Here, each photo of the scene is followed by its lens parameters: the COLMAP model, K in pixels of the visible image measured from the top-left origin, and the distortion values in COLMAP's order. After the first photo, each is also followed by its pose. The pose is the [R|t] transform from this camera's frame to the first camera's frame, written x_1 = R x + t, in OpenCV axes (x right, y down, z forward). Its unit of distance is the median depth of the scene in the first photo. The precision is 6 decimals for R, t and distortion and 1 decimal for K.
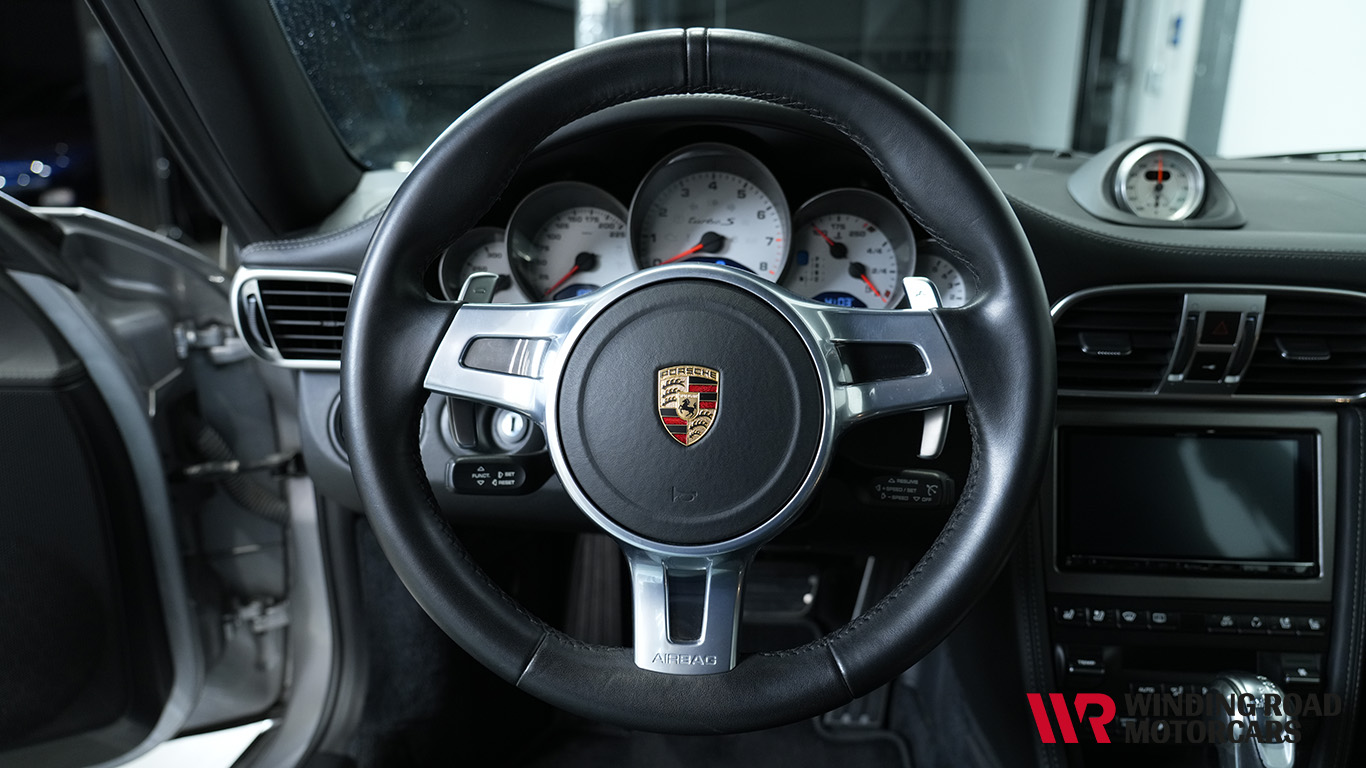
lens RADIAL K [[921.6, 0, 683.0], [0, 921.6, 384.0], [0, 0, 1]] dist [-0.008971, 0.002612]
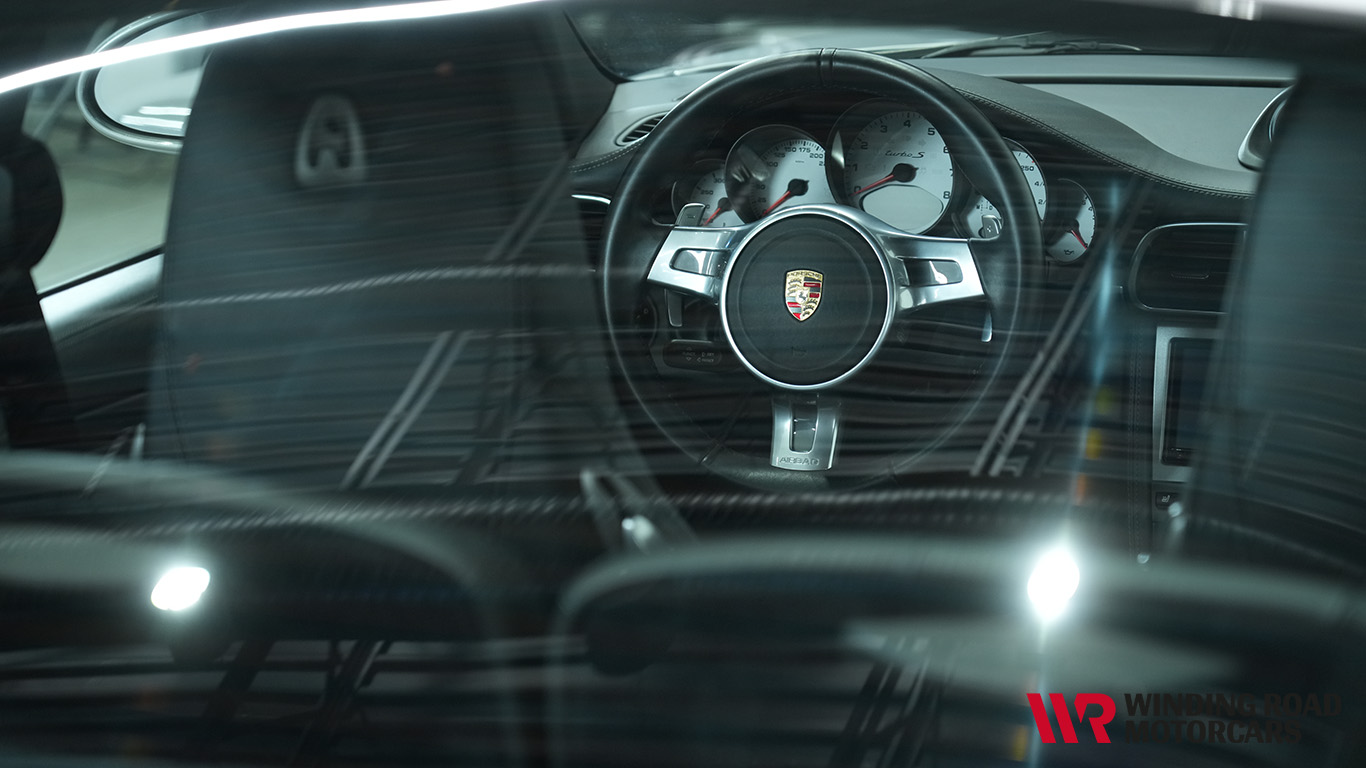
lens RADIAL K [[4372.5, 0, 683.0], [0, 4372.5, 384.0], [0, 0, 1]] dist [0.018734, 1.828689]
pose [[0.951537, 0.036248, -0.305390, 1.568650], [-0.045427, 0.998703, -0.023000, 0.265982], [0.304160, 0.035758, 0.951949, -4.619784]]
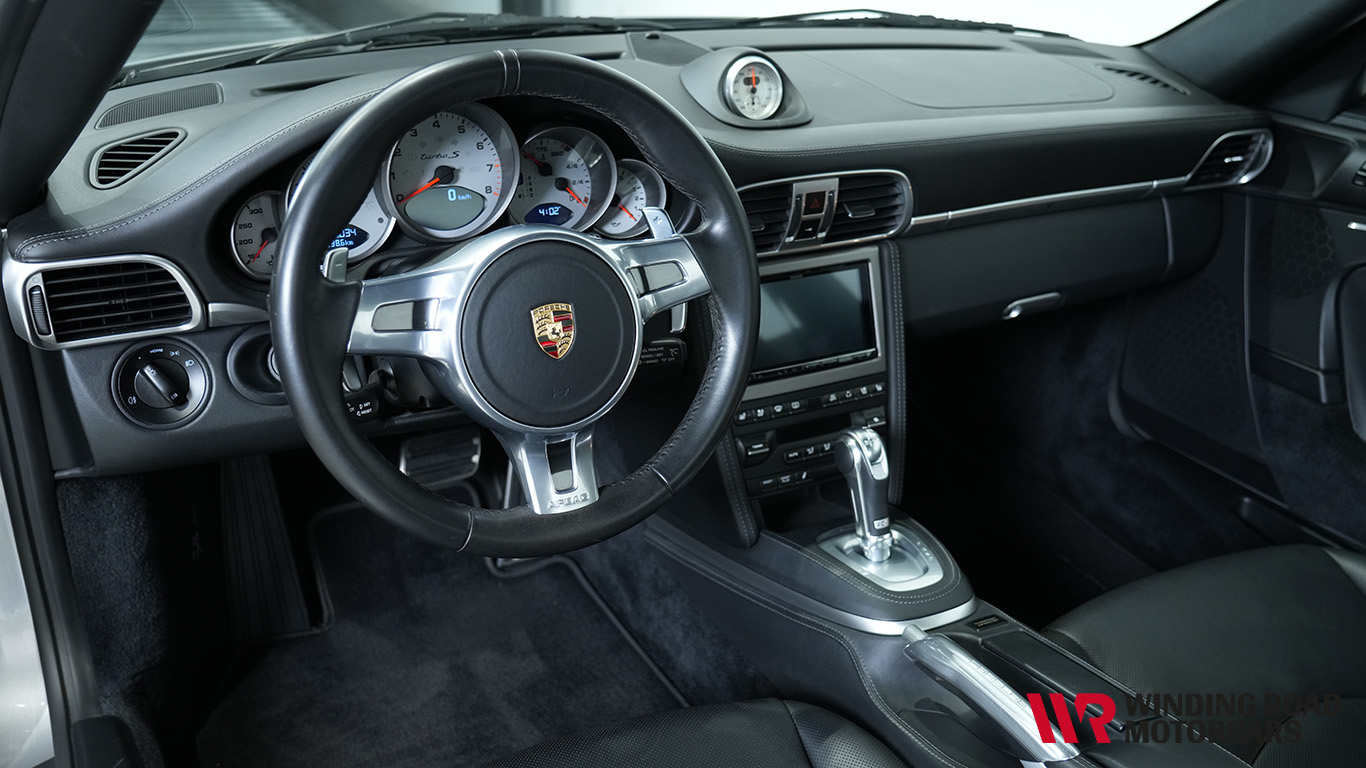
lens RADIAL K [[1238.0, 0, 683.0], [0, 1238.0, 384.0], [0, 0, 1]] dist [-0.007000, -0.015535]
pose [[0.845560, -0.205185, 0.492877, -0.589709], [0.115146, 0.971558, 0.206922, -0.203317], [-0.521315, -0.118212, 0.845137, -0.556146]]
